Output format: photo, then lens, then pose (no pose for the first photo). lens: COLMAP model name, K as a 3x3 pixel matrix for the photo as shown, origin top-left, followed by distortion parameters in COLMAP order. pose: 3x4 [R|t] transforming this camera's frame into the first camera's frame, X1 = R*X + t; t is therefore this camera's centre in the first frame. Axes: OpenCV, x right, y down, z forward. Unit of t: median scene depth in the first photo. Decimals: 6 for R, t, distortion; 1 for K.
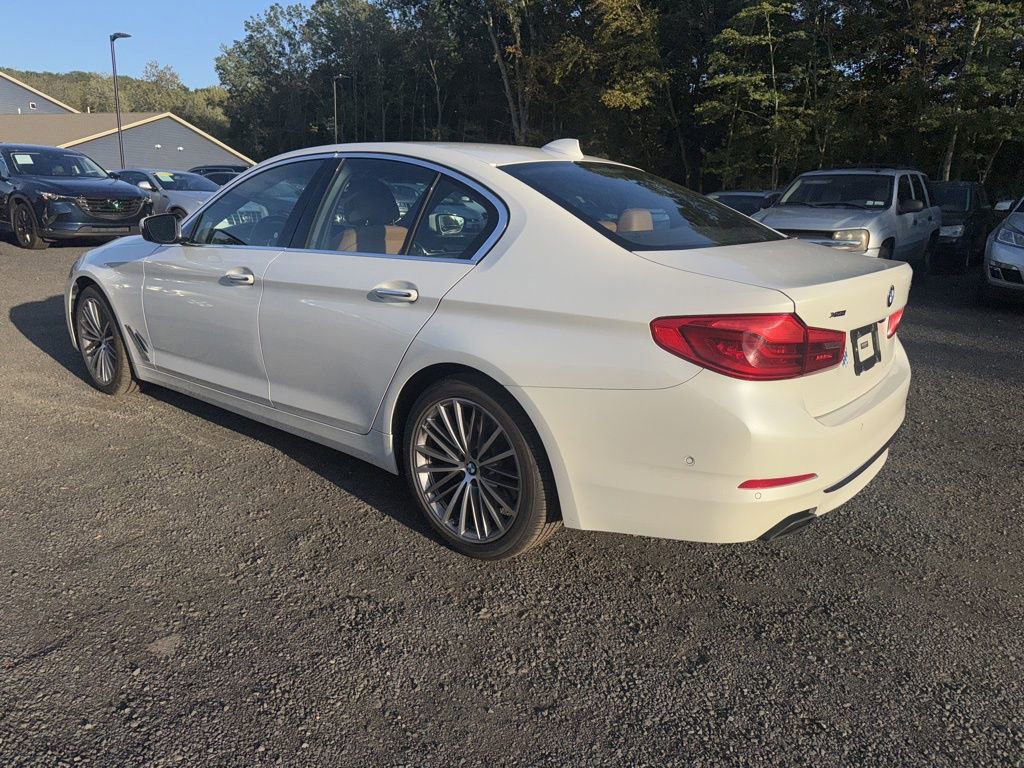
lens RADIAL K [[739.3, 0, 512.4], [0, 739.3, 378.6], [0, 0, 1]] dist [0.026108, -0.021487]
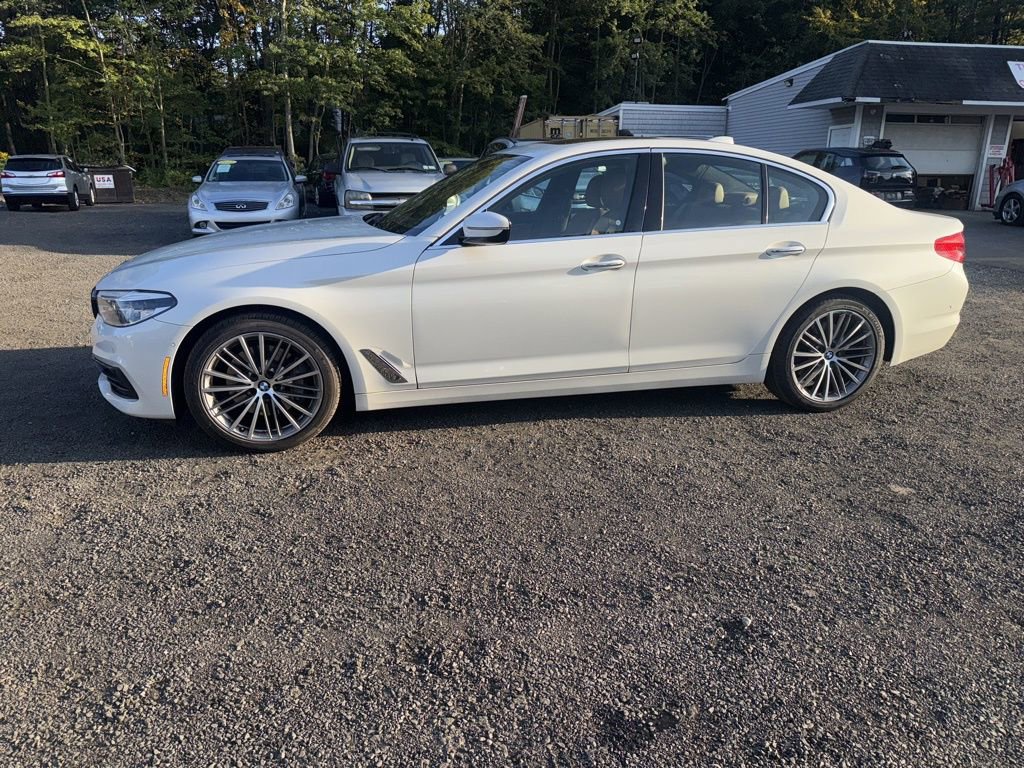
lens RADIAL K [[744.0, 0, 514.3], [0, 744.0, 380.8], [0, 0, 1]] dist [0.040146, -0.047601]
pose [[0.590466, -0.248759, 0.767769, -0.159532], [0.204650, 0.966370, 0.155716, -0.019919], [-0.780684, 0.065179, 0.621517, 0.050936]]
